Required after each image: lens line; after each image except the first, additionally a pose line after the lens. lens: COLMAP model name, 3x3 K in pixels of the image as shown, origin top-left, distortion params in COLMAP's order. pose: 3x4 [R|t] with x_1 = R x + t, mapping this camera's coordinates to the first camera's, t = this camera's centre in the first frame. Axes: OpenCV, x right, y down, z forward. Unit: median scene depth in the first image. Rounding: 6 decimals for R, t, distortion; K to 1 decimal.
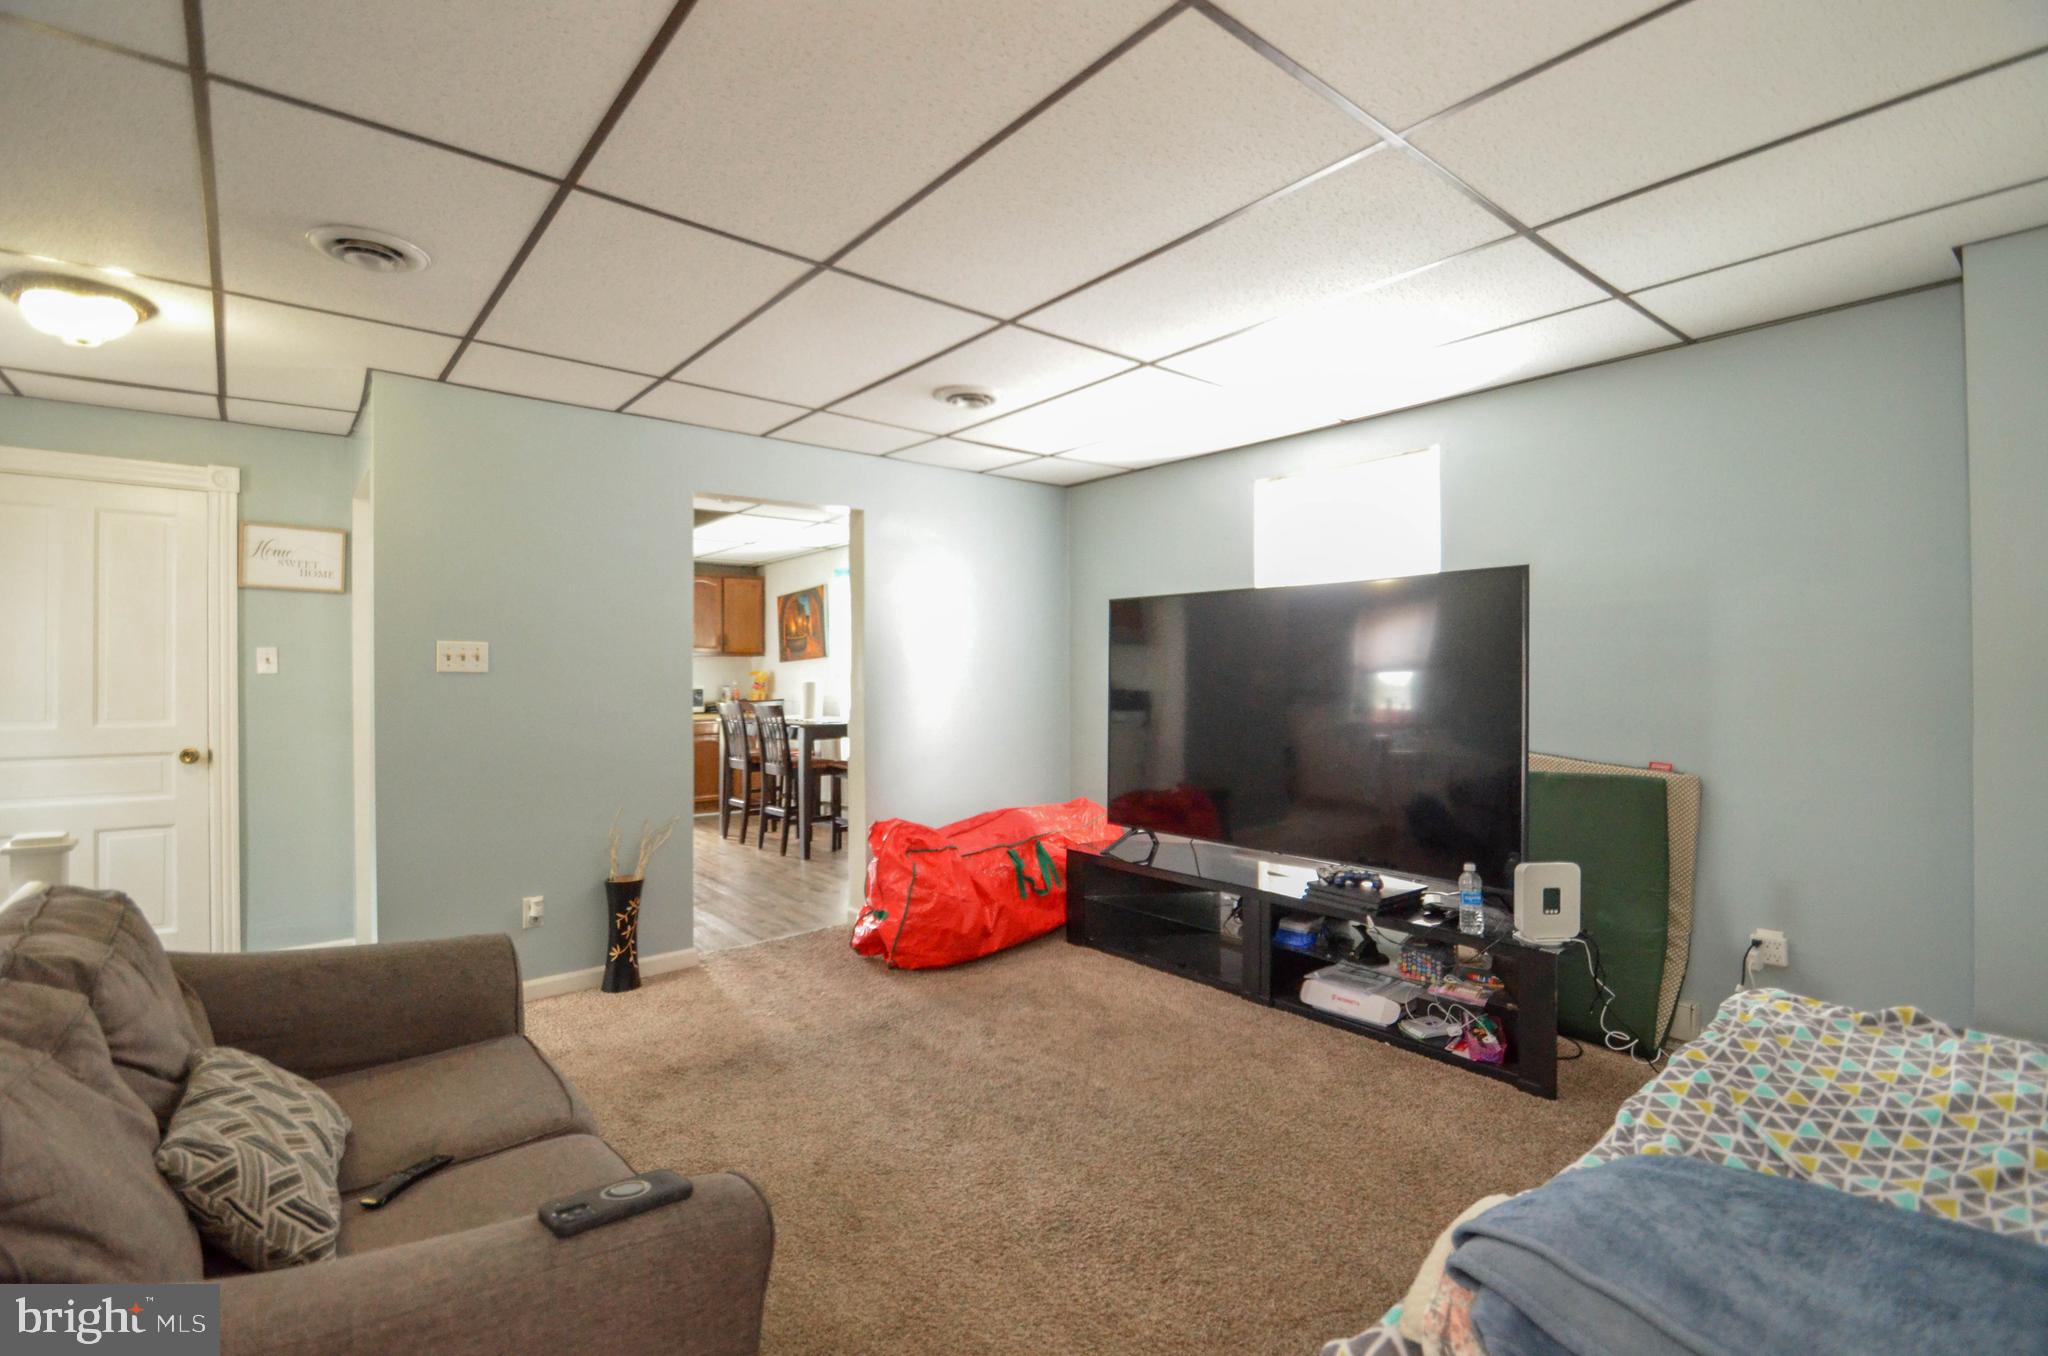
lens RADIAL K [[953.0, 0, 1028.3], [0, 953.0, 695.8], [0, 0, 1]] dist [-0.000985, -0.000195]
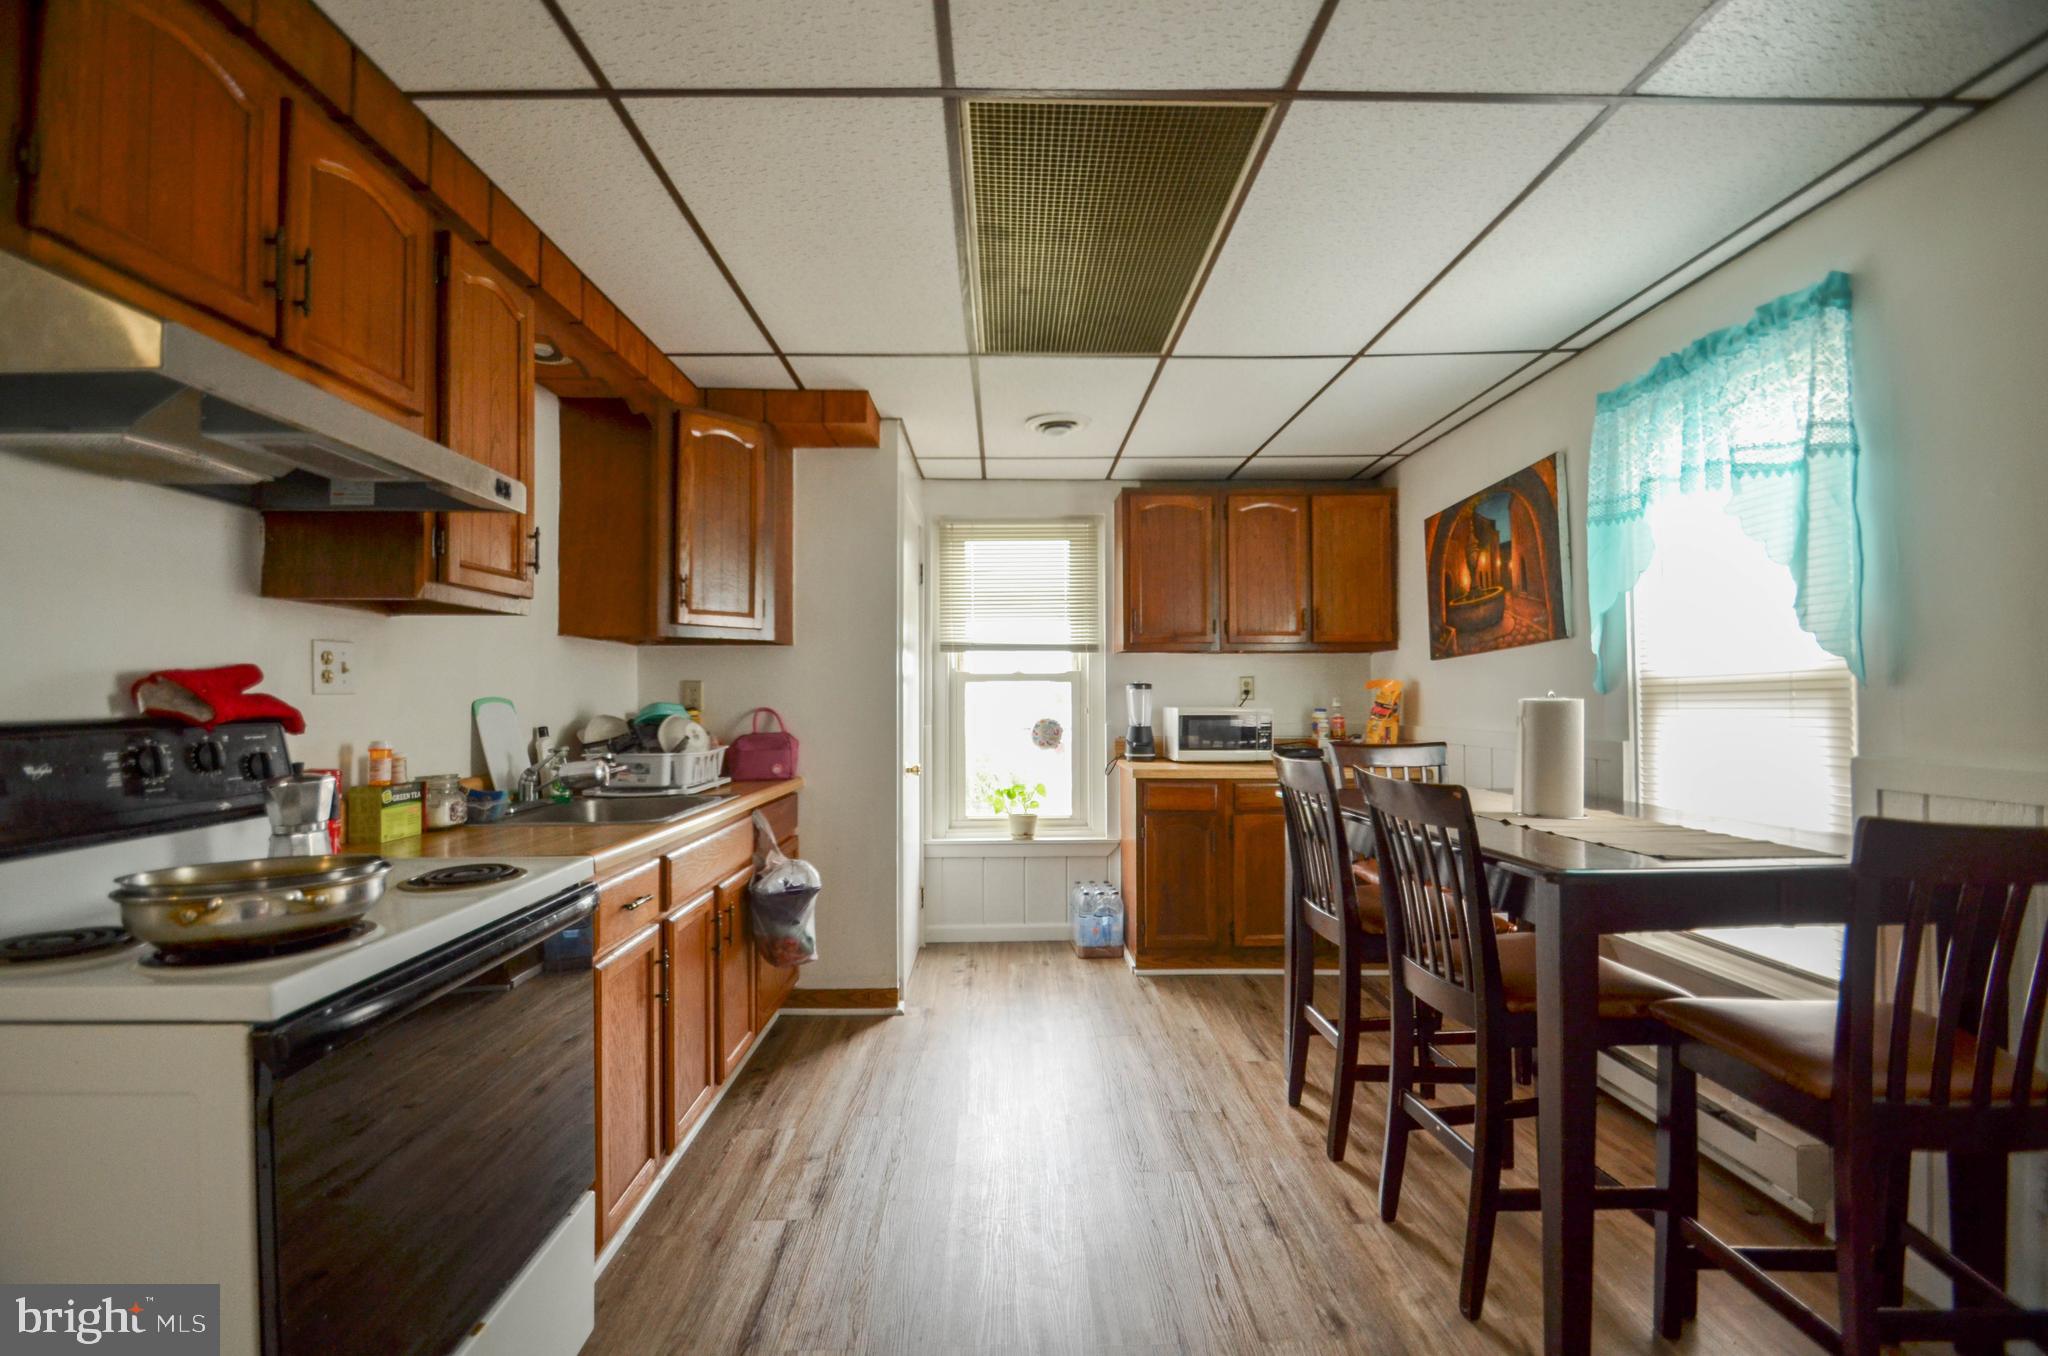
lens RADIAL K [[894.3, 0, 1017.7], [0, 894.3, 686.8], [0, 0, 1]] dist [0.000988, 0.000037]
pose [[0.783171, -0.012213, -0.621686, -0.158130], [-0.005791, 0.999620, -0.026932, -0.009623], [0.621779, 0.024693, 0.782803, 0.570222]]
